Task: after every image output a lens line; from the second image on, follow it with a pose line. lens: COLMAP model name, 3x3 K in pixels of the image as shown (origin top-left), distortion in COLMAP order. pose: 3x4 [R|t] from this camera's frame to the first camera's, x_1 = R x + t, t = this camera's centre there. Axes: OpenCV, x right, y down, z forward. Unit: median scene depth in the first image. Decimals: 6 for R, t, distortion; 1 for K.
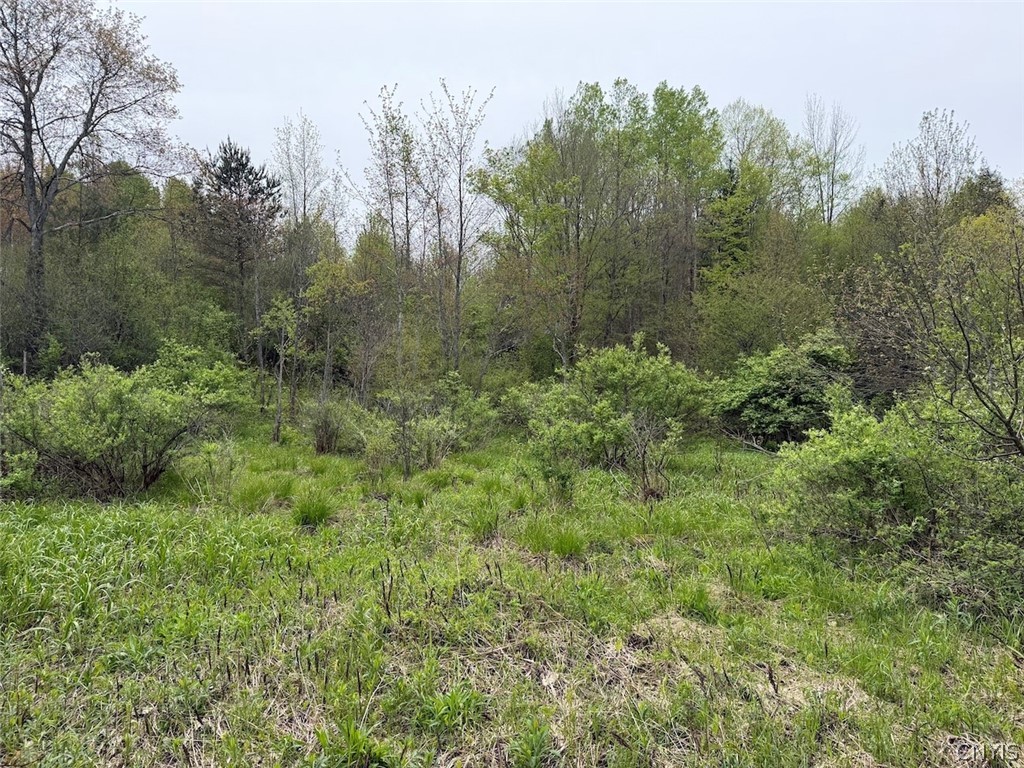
lens RADIAL K [[717.7, 0, 518.0], [0, 717.7, 384.2], [0, 0, 1]] dist [-0.003308, -0.030787]
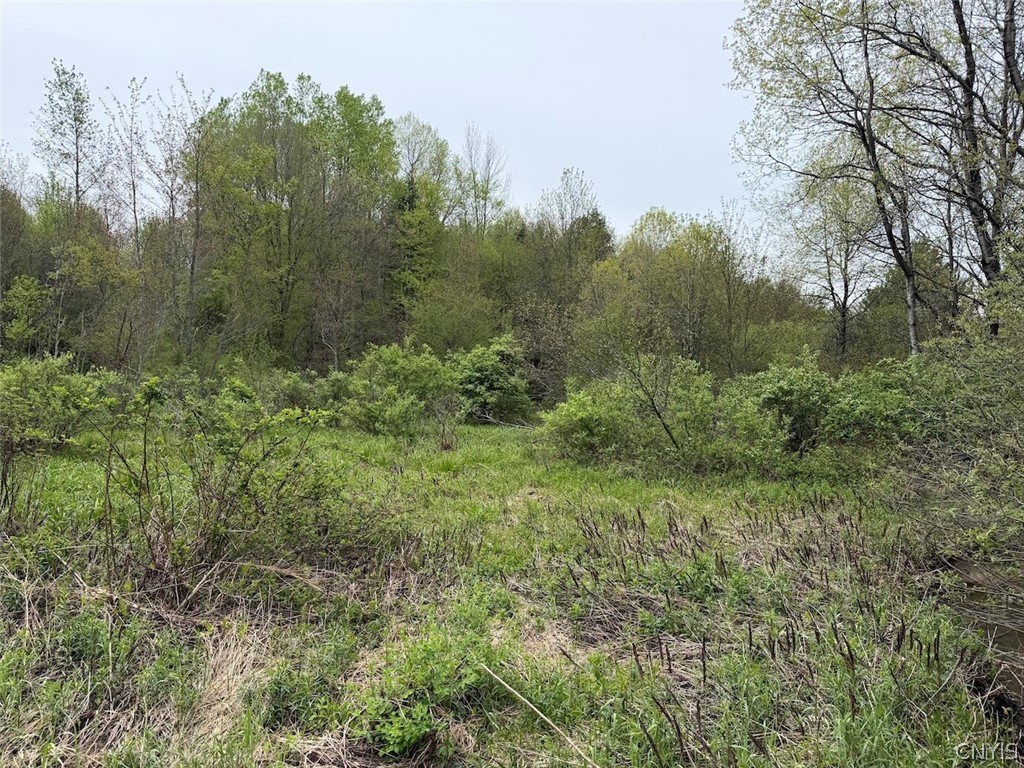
lens RADIAL K [[717.7, 0, 518.0], [0, 717.7, 384.2], [0, 0, 1]] dist [-0.003308, -0.030787]
pose [[0.879177, 0.019192, 0.476108, -0.095742], [-0.030240, 0.999422, 0.015556, -0.002411], [-0.475534, -0.028074, 0.879249, -0.100318]]
